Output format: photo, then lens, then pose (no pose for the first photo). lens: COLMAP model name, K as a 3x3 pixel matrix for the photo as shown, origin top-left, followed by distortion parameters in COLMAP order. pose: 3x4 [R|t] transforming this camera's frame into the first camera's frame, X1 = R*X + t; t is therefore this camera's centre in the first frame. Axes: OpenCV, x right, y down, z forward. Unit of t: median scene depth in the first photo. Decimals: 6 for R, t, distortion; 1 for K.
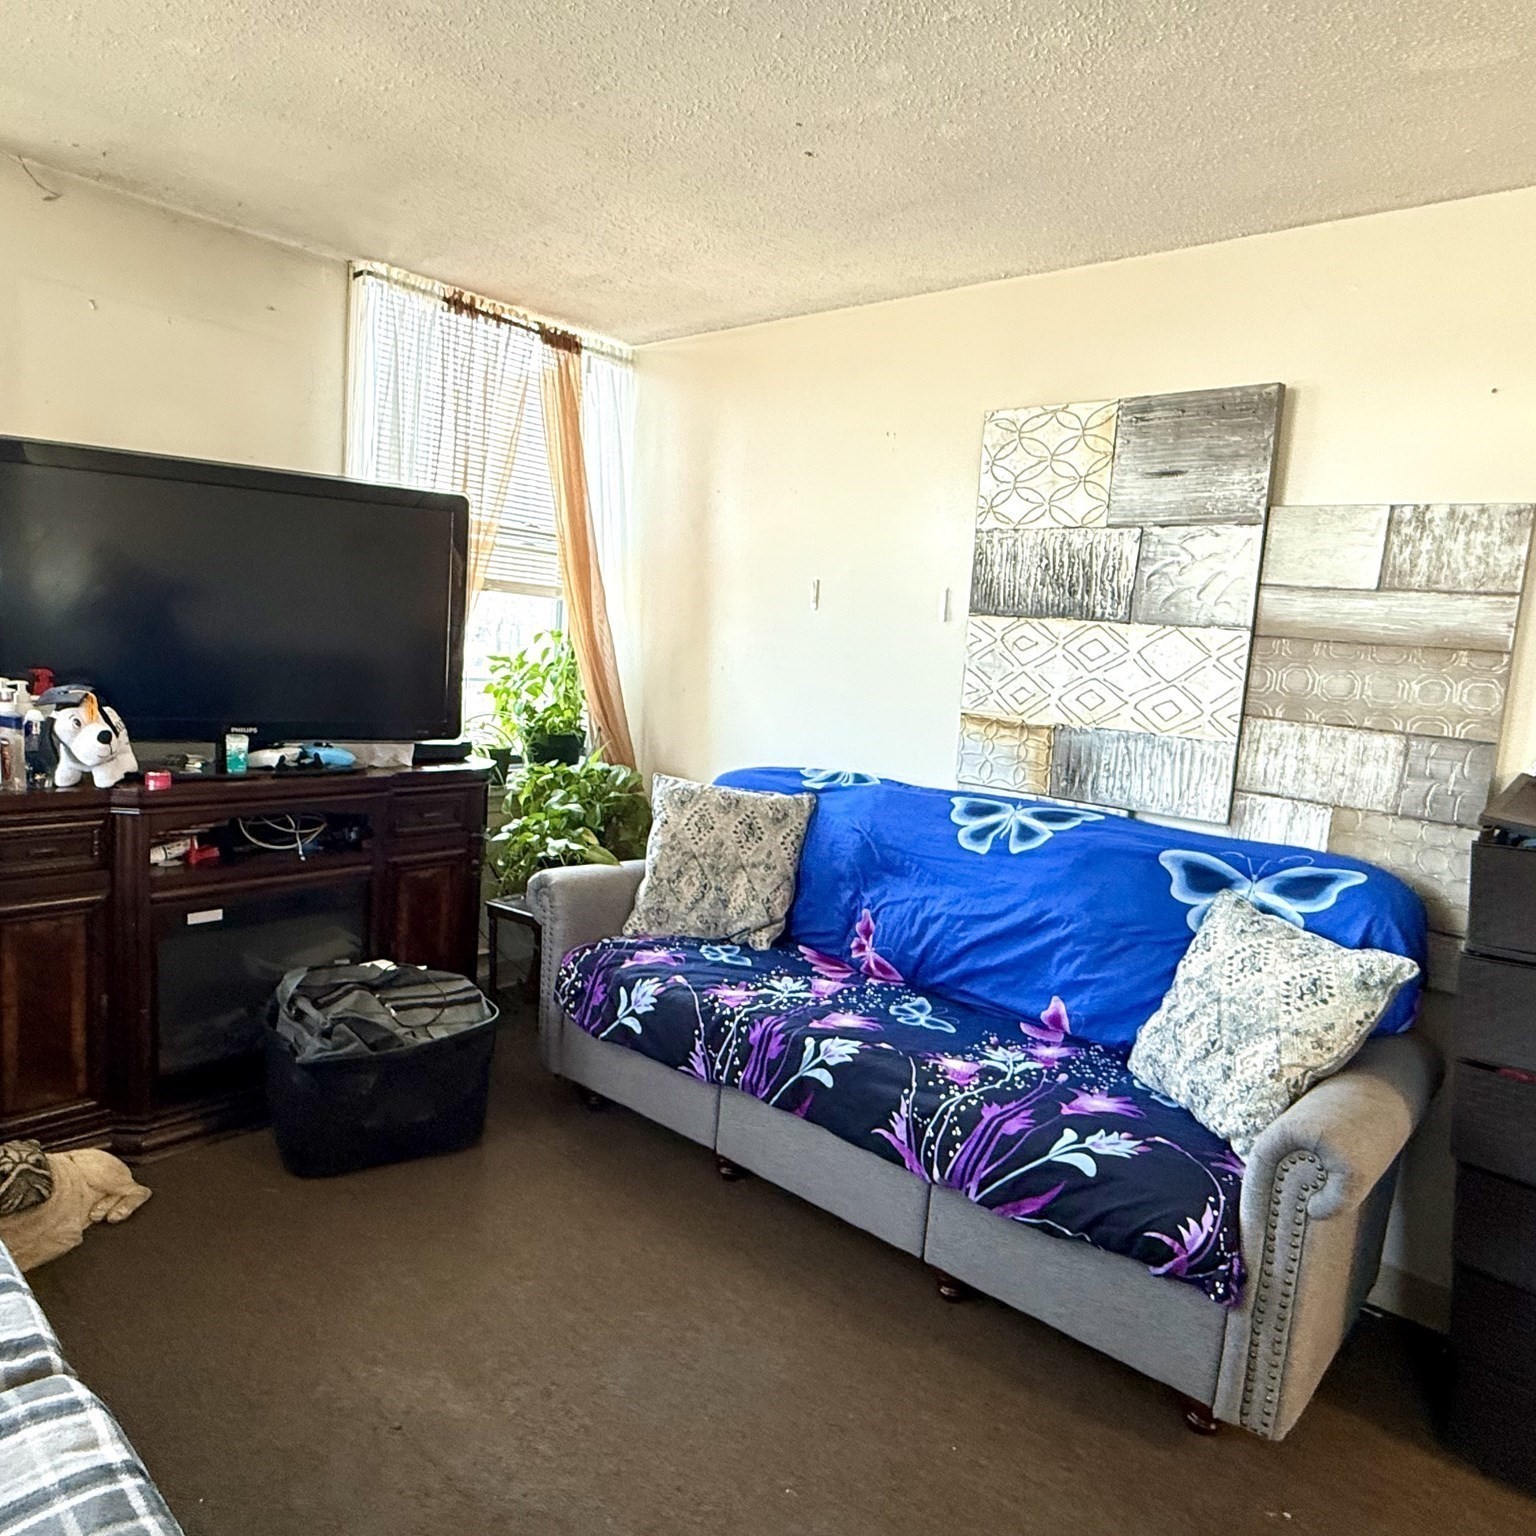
lens RADIAL K [[1091.2, 0, 768.0], [0, 1091.2, 768.0], [0, 0, 1]] dist [-0.001153, 0.001740]
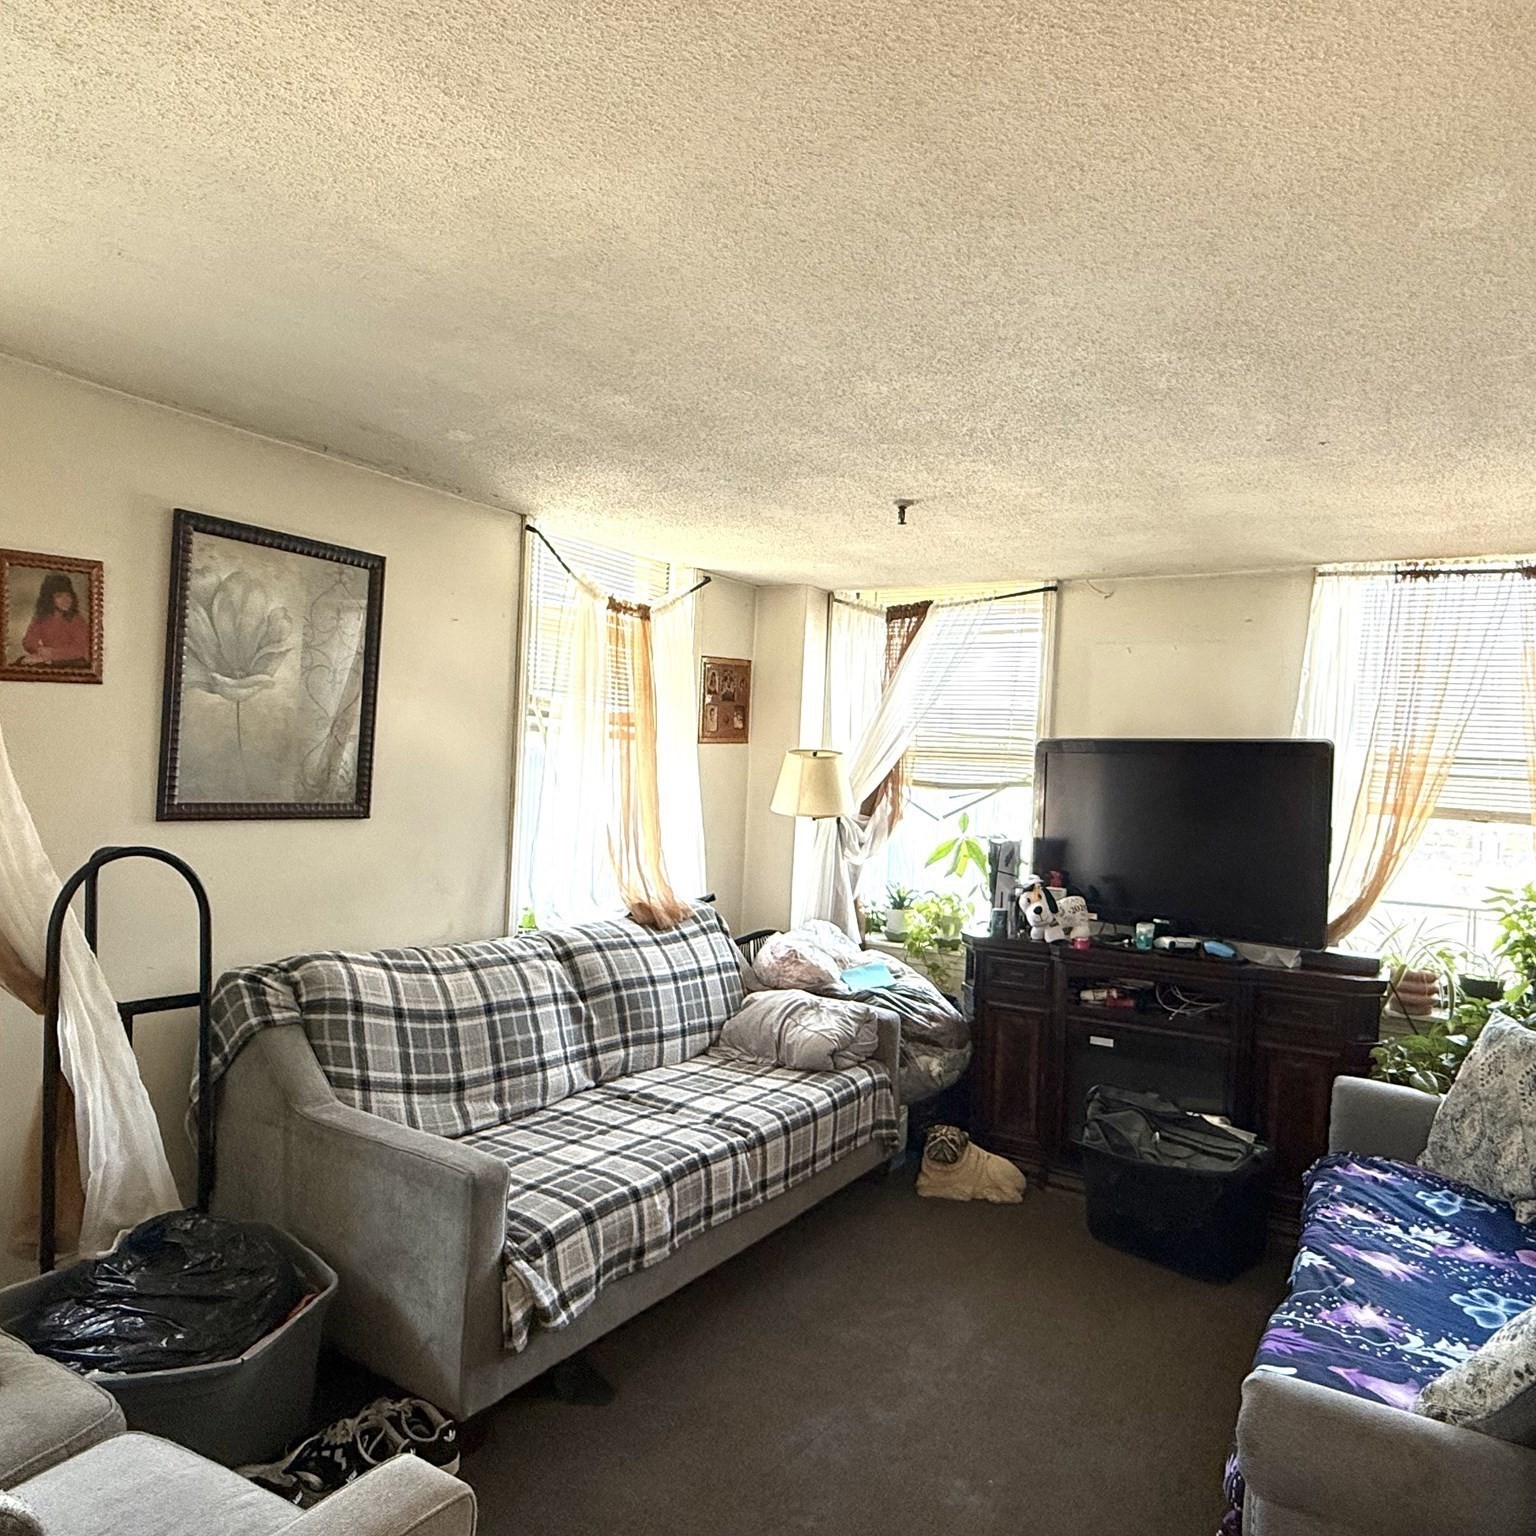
lens RADIAL K [[1088.5, 0, 758.0], [0, 1088.5, 771.9], [0, 0, 1]] dist [-0.003159, 0.003628]
pose [[0.180000, -0.067970, -0.981316, 0.841366], [-0.157956, 0.982667, -0.097037, -0.006188], [0.970902, 0.172471, 0.166144, 0.229928]]
